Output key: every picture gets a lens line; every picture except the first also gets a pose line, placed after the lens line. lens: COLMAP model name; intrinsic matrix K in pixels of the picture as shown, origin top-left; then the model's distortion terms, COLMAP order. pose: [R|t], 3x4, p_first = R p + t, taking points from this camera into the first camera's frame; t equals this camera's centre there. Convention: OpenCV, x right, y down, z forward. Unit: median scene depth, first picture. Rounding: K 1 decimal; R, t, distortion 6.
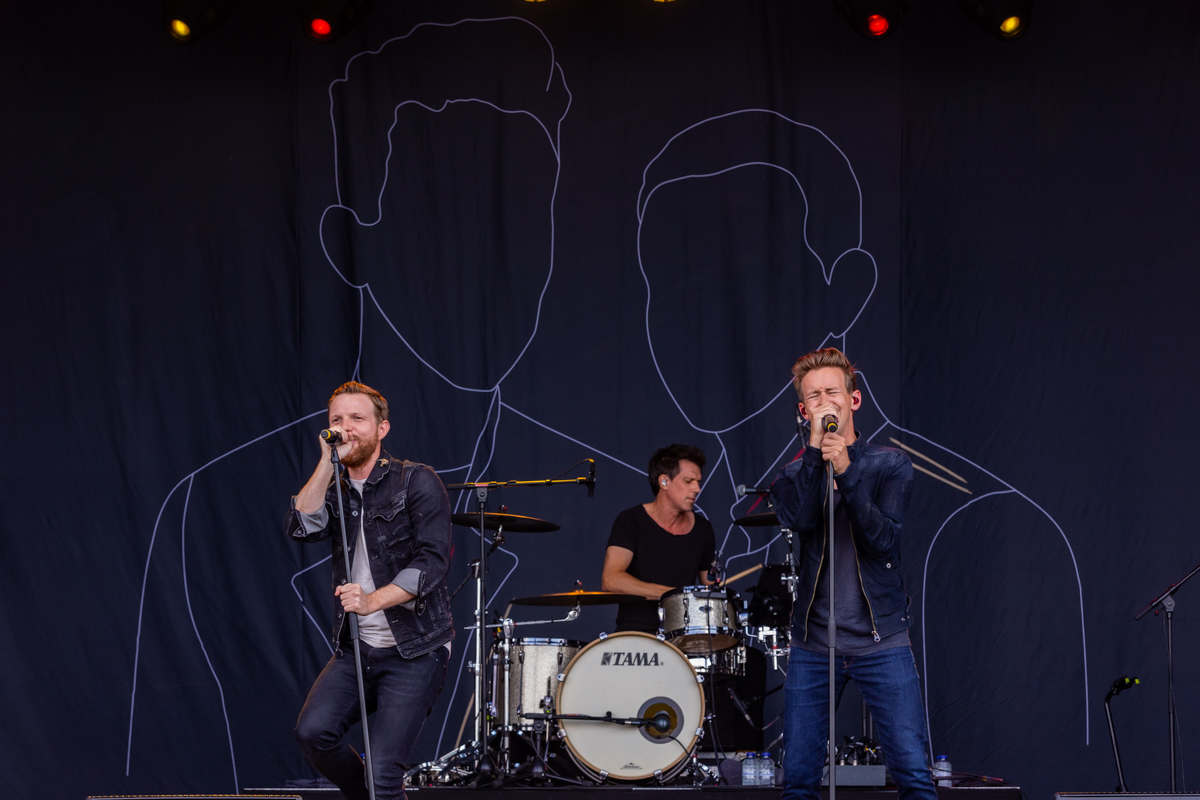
lens RADIAL K [[3506.8, 0, 600.7], [0, 3506.8, 396.5], [0, 0, 1]] dist [-0.067803, 0.000000]
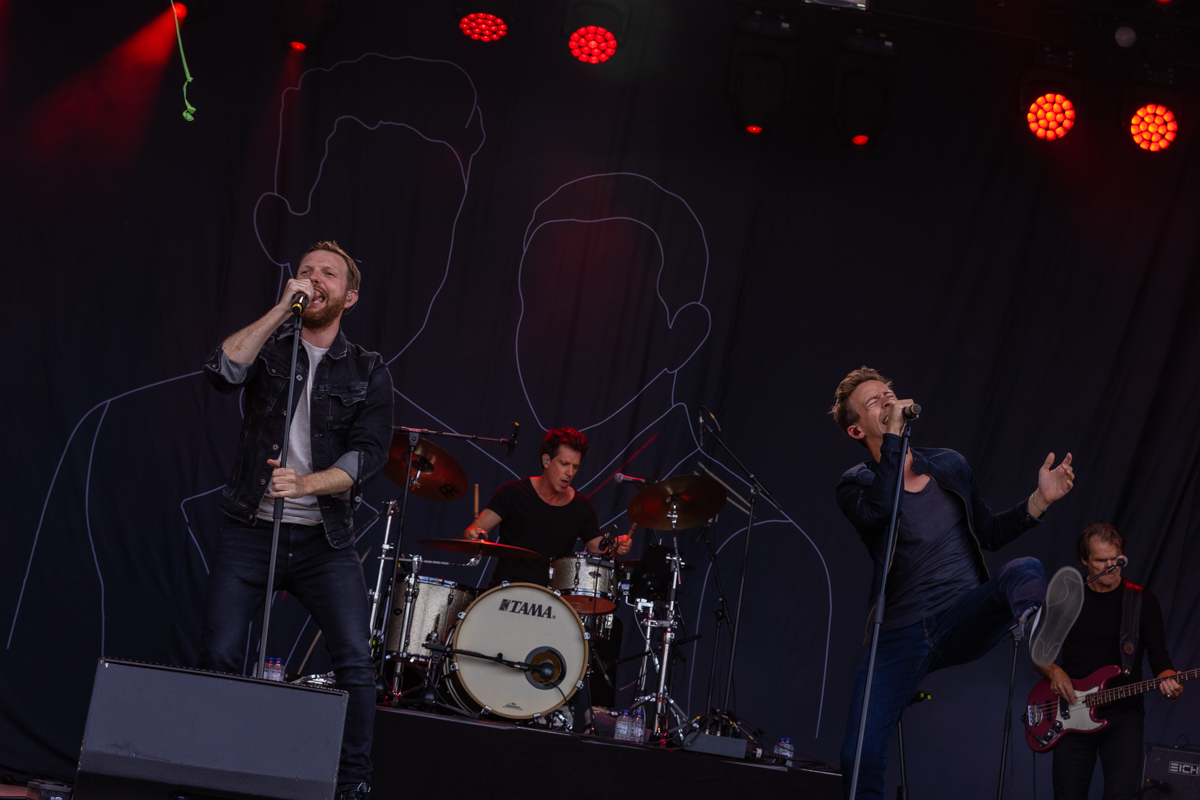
lens RADIAL K [[2424.1, 0, 597.2], [0, 2424.1, 410.0], [0, 0, 1]] dist [0.055162, 0.000000]
pose [[0.981064, 0.160839, 0.107912, -0.059980], [-0.158676, 0.986922, -0.028392, 0.031029], [-0.111068, 0.010731, 0.993755, 0.239793]]
